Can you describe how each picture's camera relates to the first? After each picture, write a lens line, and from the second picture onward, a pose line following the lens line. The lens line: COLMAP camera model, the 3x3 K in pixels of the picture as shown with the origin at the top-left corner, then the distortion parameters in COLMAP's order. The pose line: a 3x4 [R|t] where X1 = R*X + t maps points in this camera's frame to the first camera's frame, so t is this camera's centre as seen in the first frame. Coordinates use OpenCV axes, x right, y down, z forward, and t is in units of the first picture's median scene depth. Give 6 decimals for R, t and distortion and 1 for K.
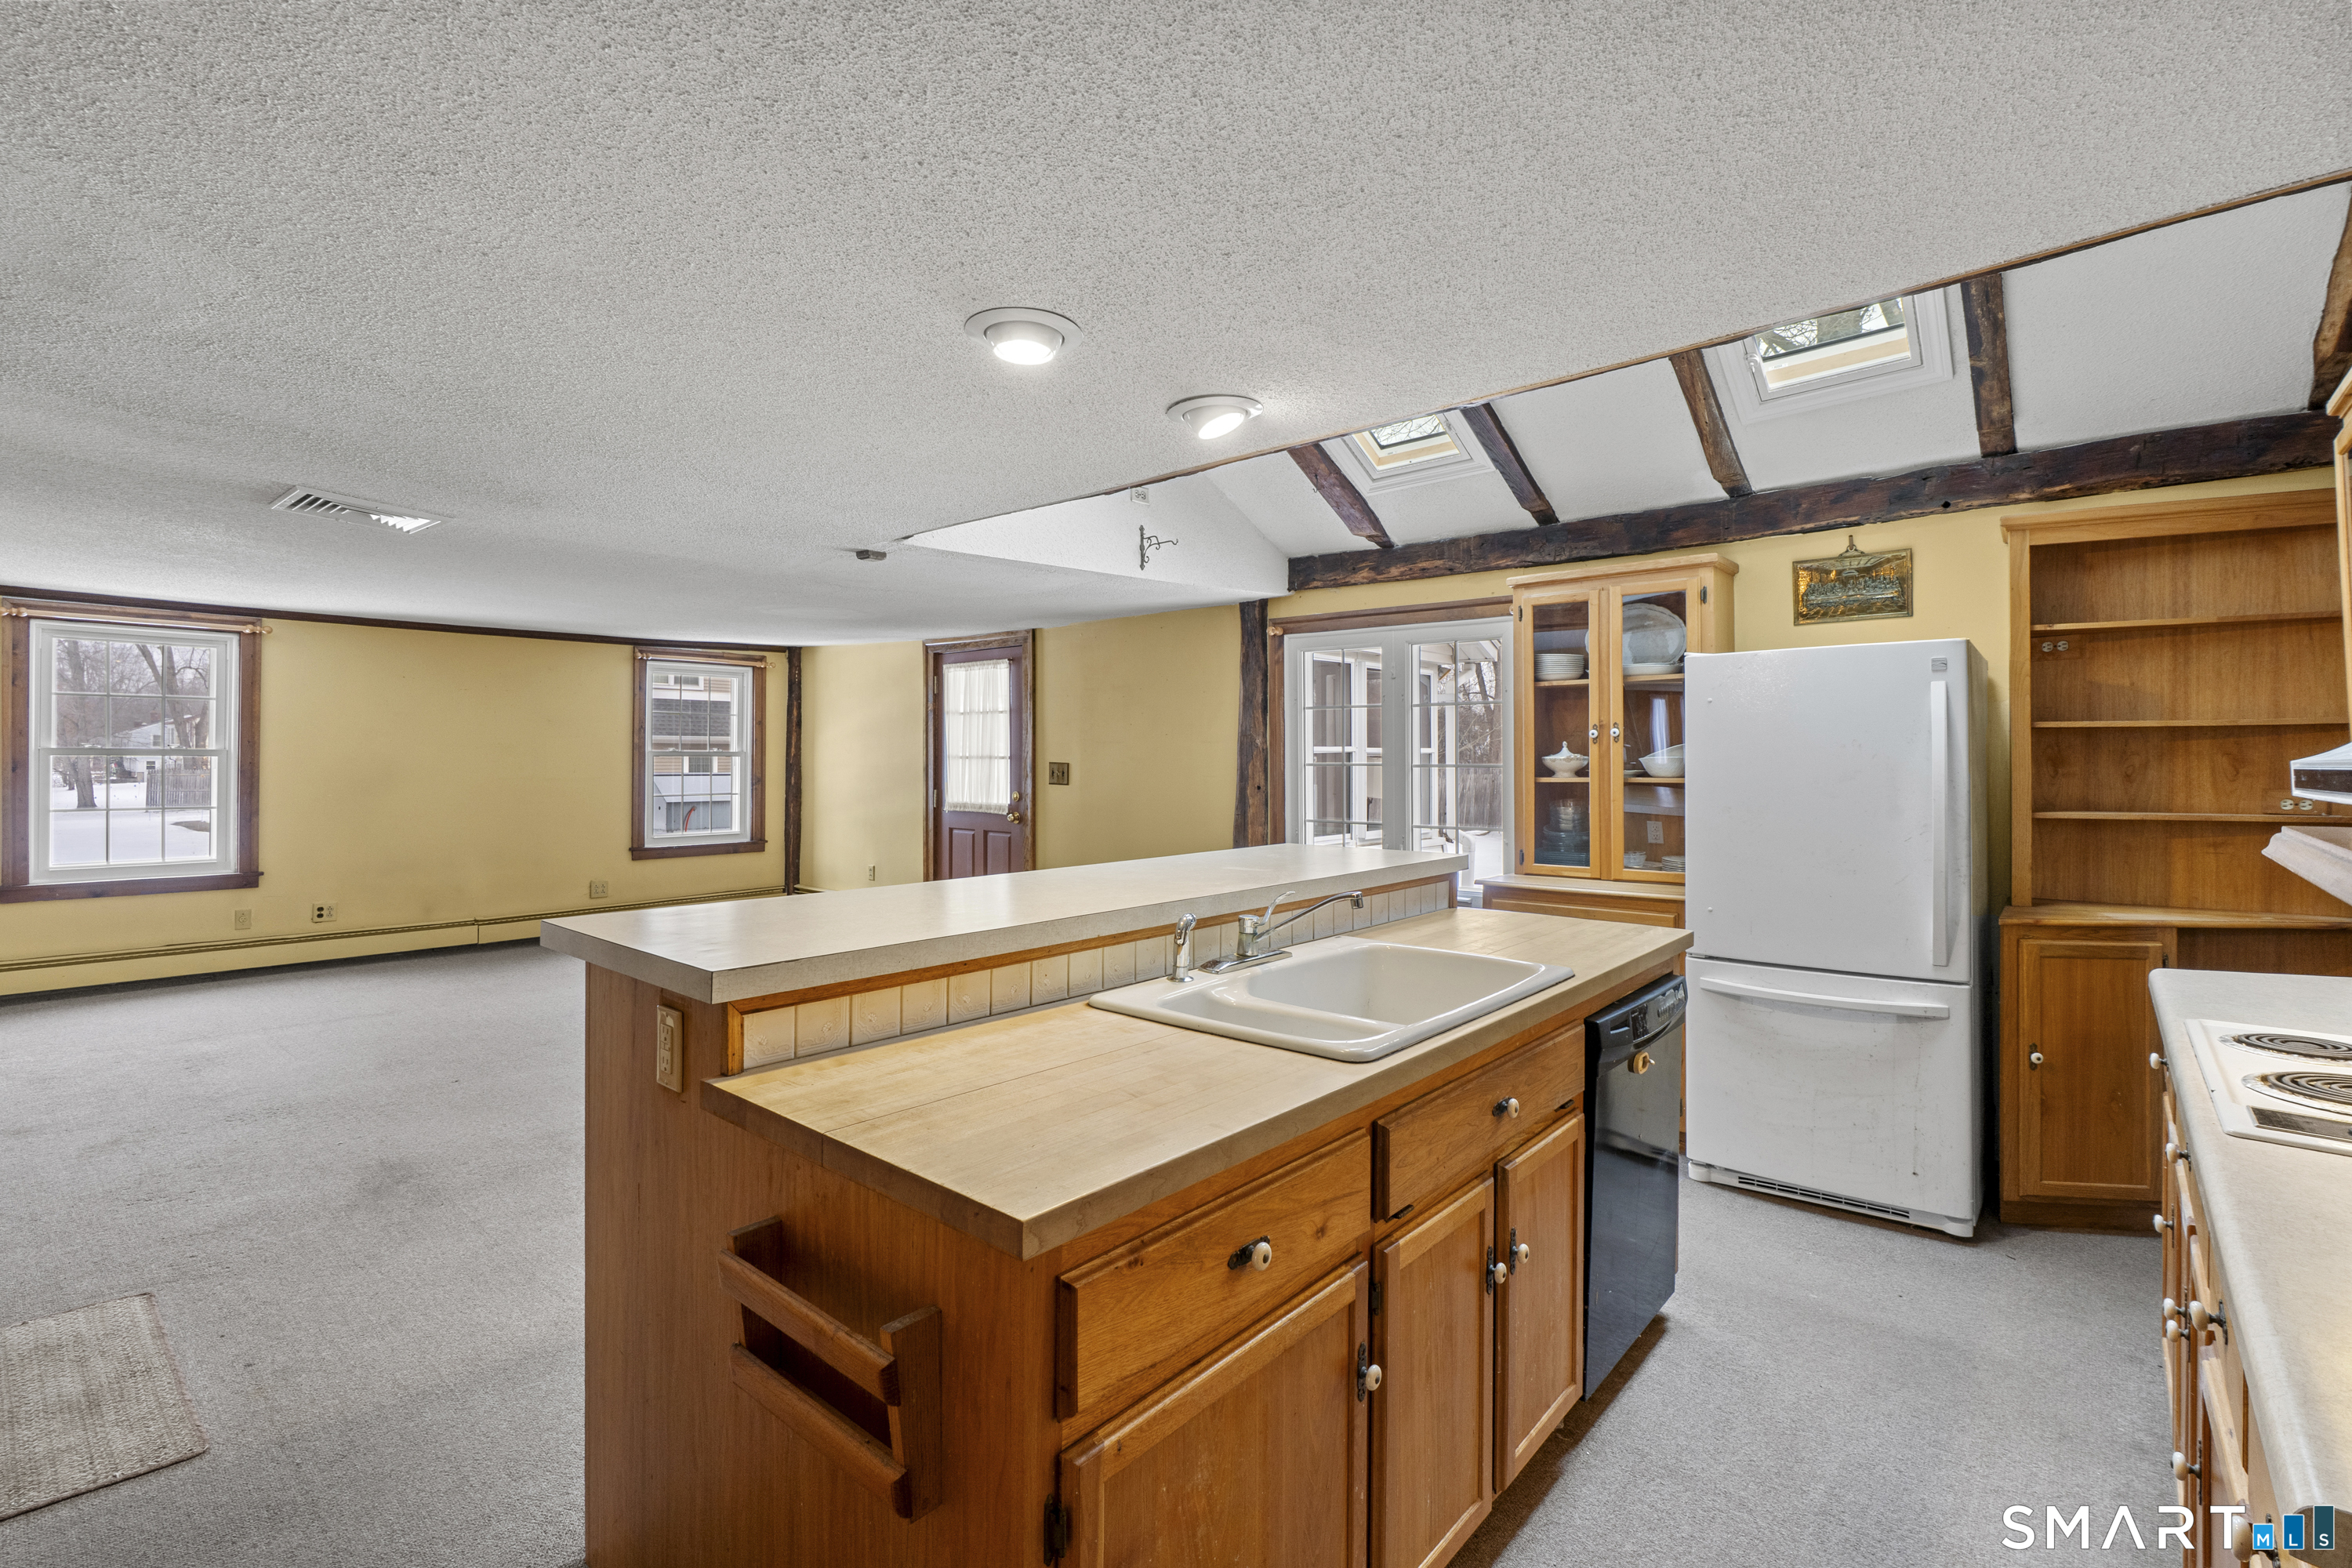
lens RADIAL K [[1055.7, 0, 1169.1], [0, 1055.7, 766.7], [0, 0, 1]] dist [-0.004024, -0.000470]
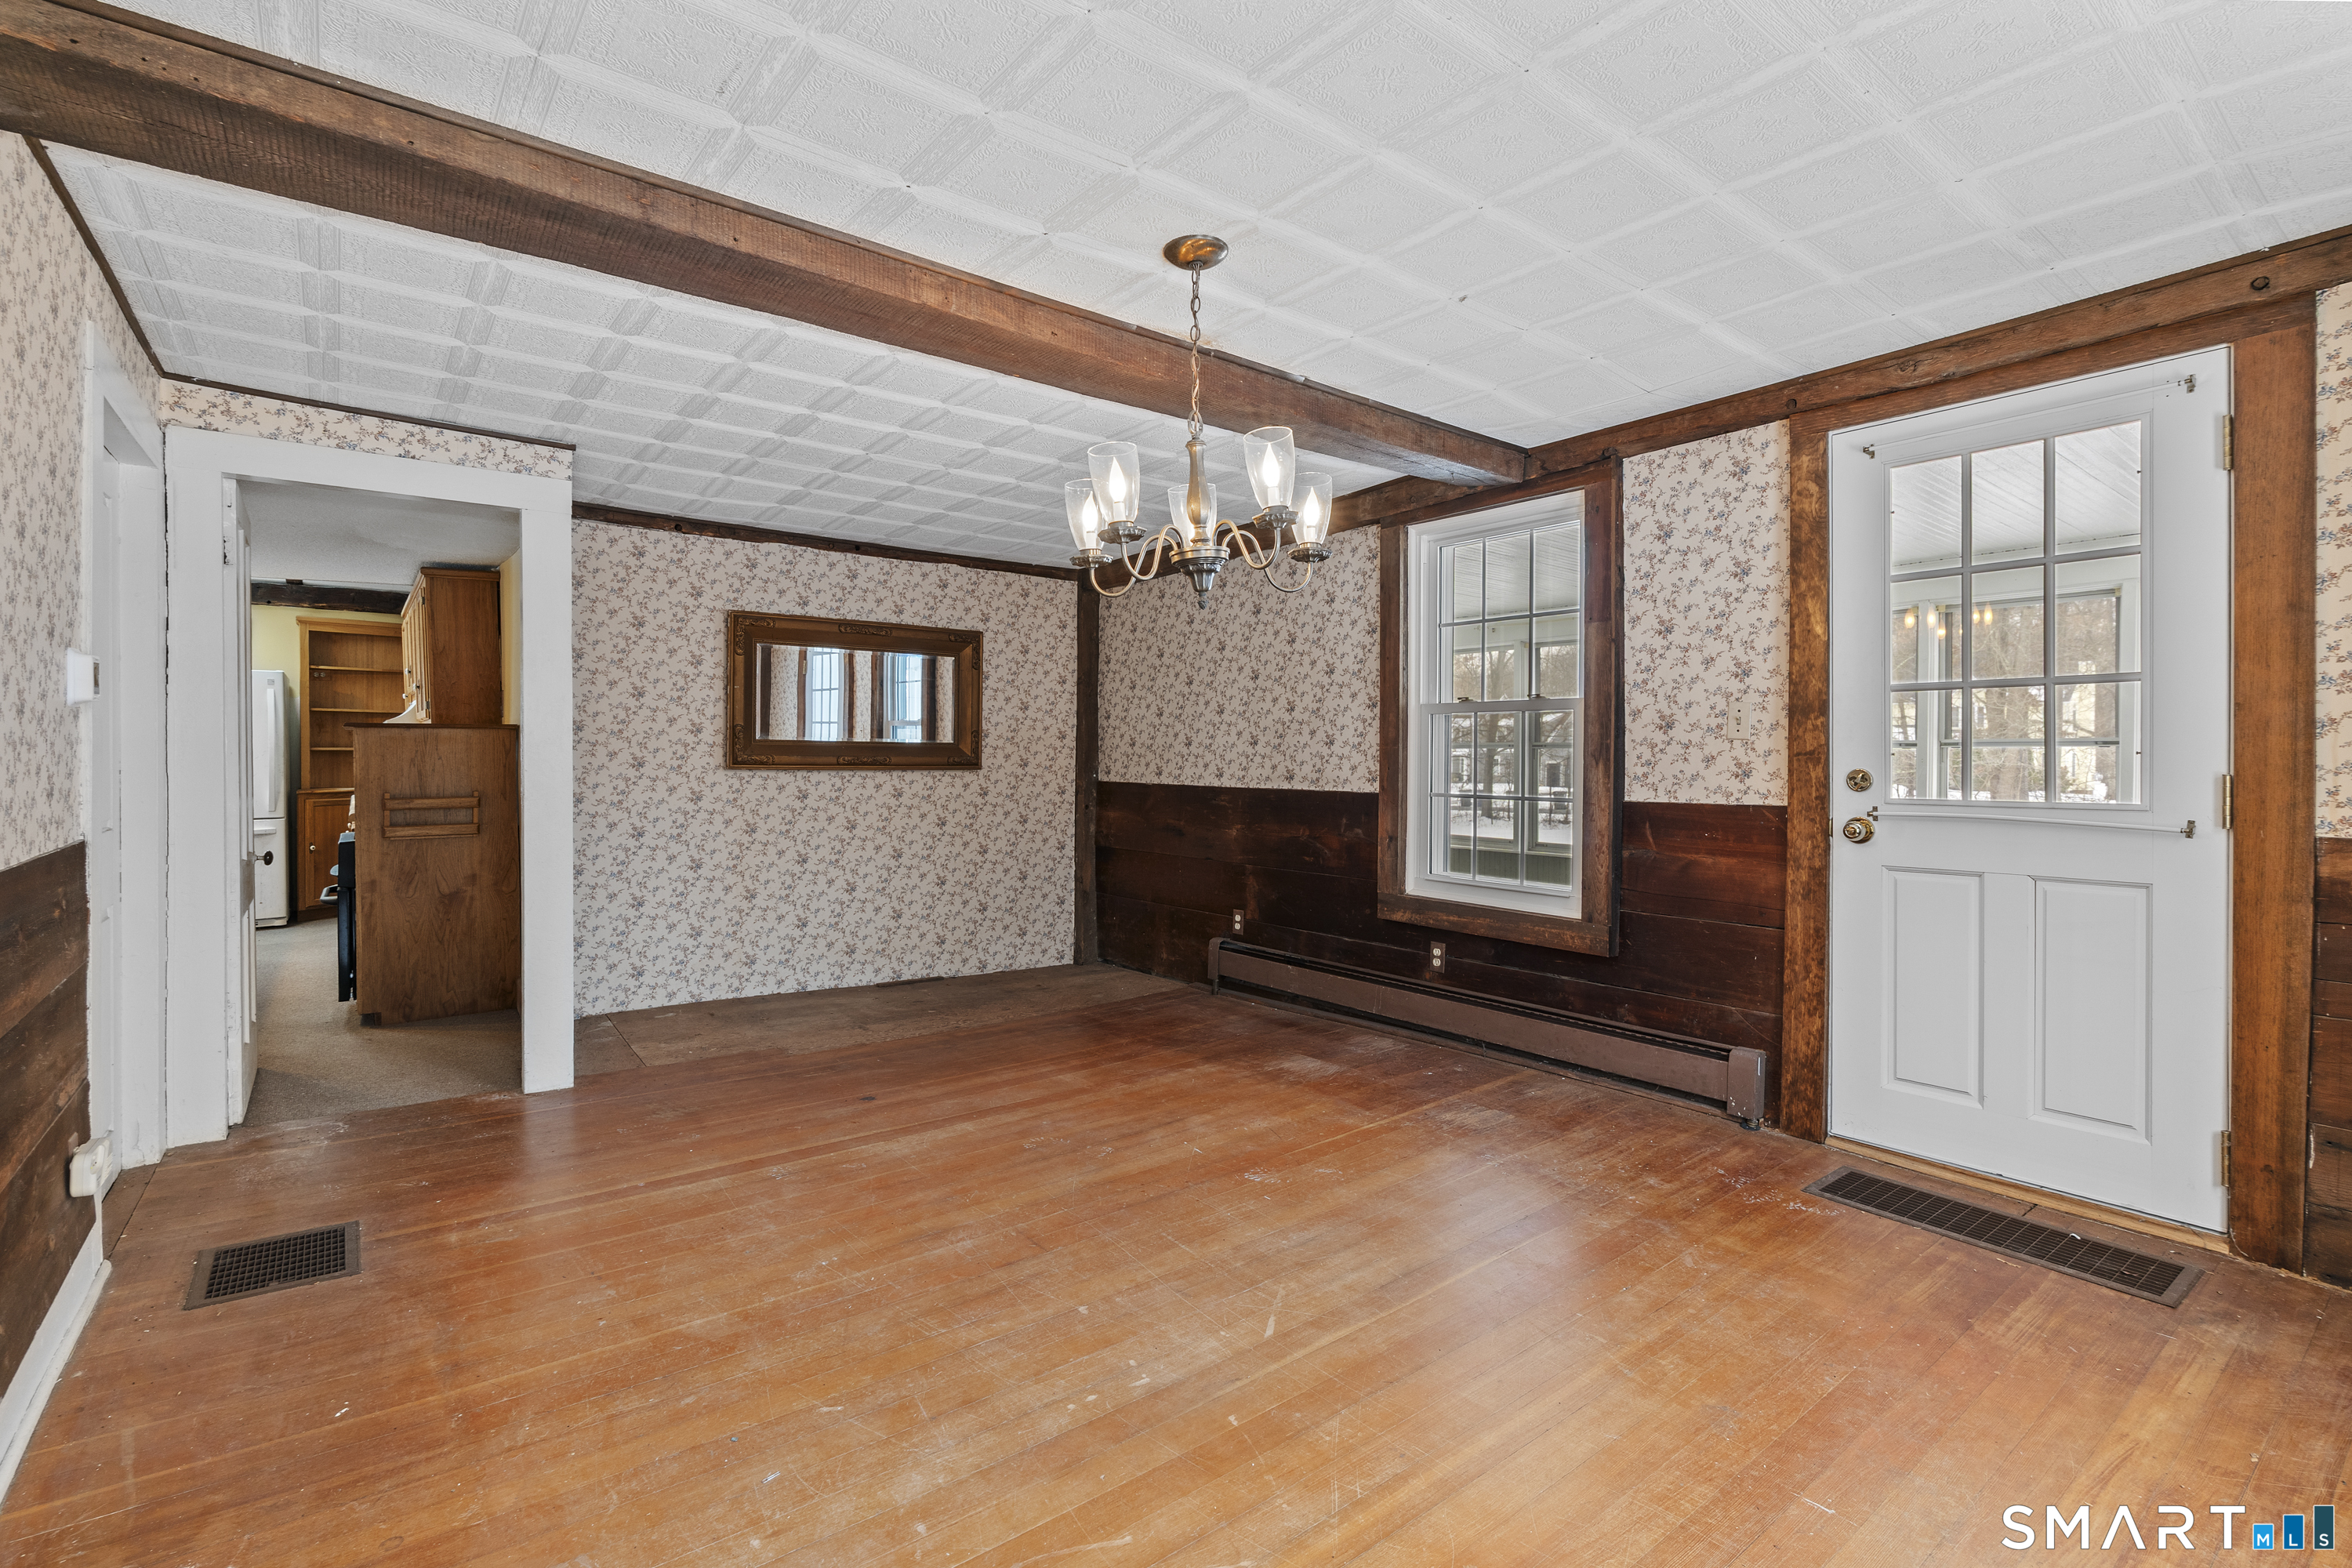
lens RADIAL K [[1055.7, 0, 1167.8], [0, 1055.7, 765.6], [0, 0, 1]] dist [-0.004024, -0.000470]
pose [[0.190233, -0.008508, 0.981702, -0.620844], [-0.007708, 0.999919, 0.010160, 0.026448], [-0.981709, -0.009499, 0.190152, -0.733422]]
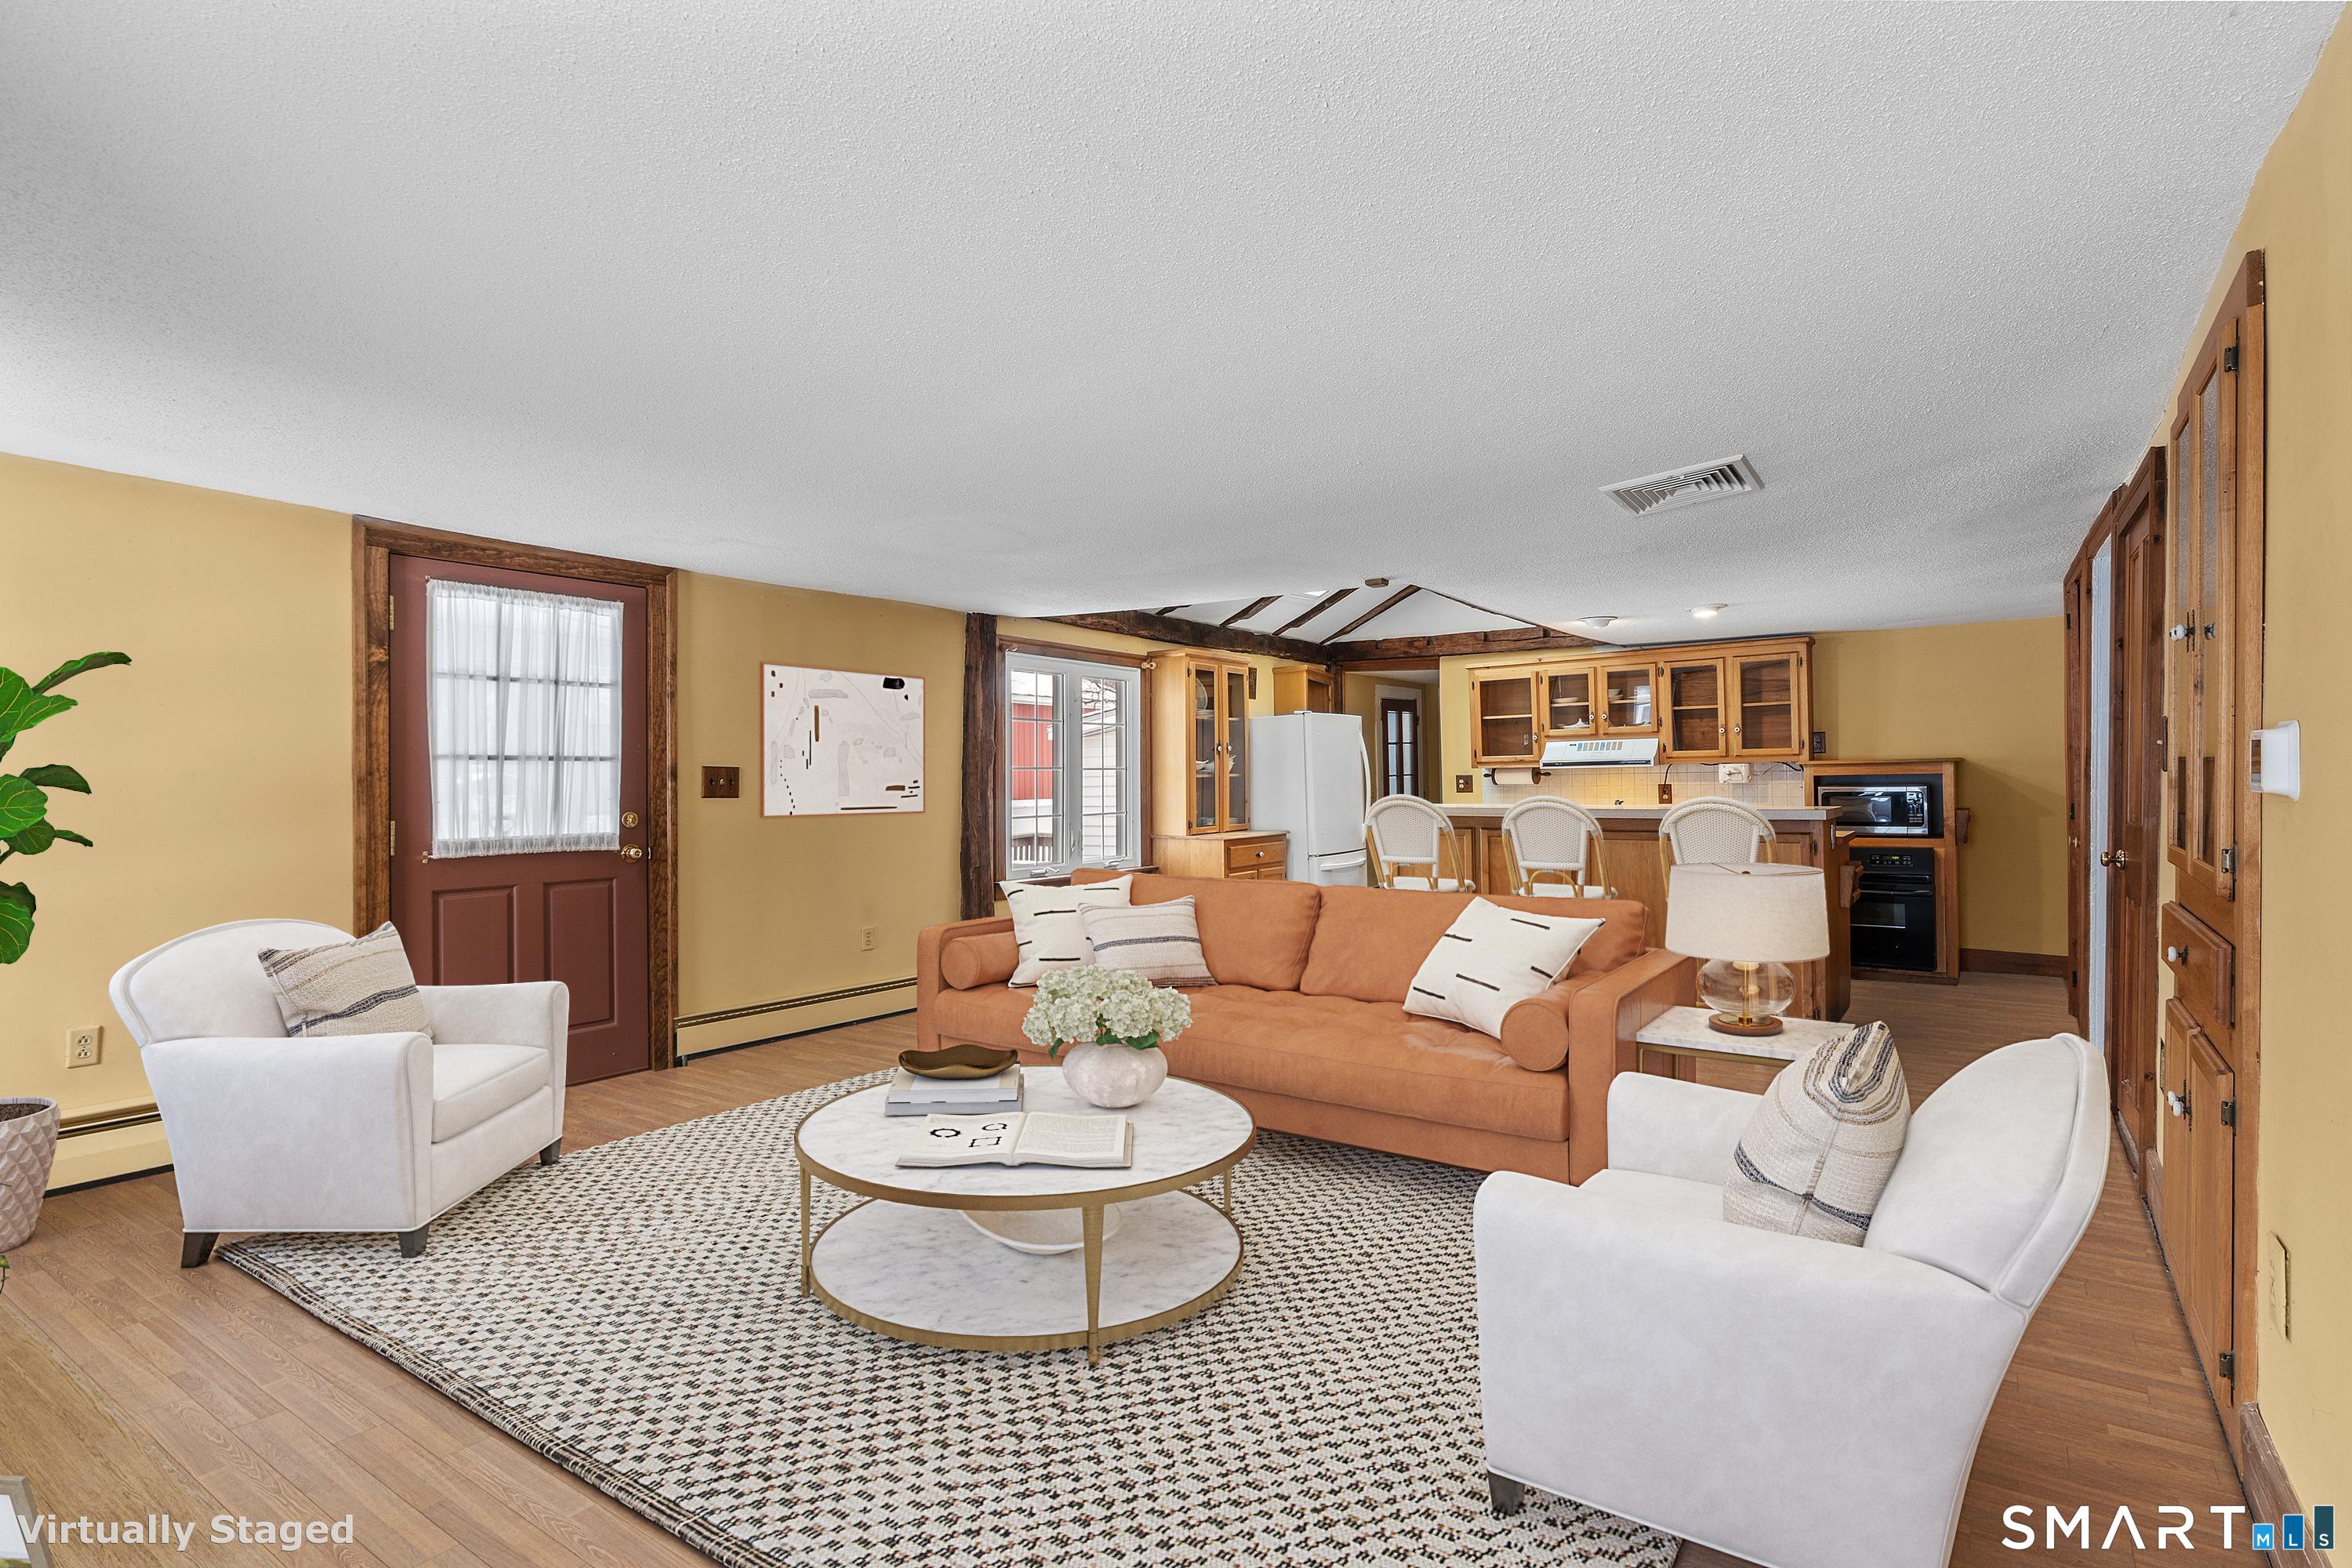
lens RADIAL K [[1168.4, 0, 1176.8], [0, 1168.4, 779.5], [0, 0, 1]] dist [0.000408, -0.000005]
pose [[-0.105025, -0.007129, 0.994444, -0.922666], [0.004894, 0.999958, 0.007685, 0.000322], [-0.994457, 0.005674, -0.104986, 0.782965]]
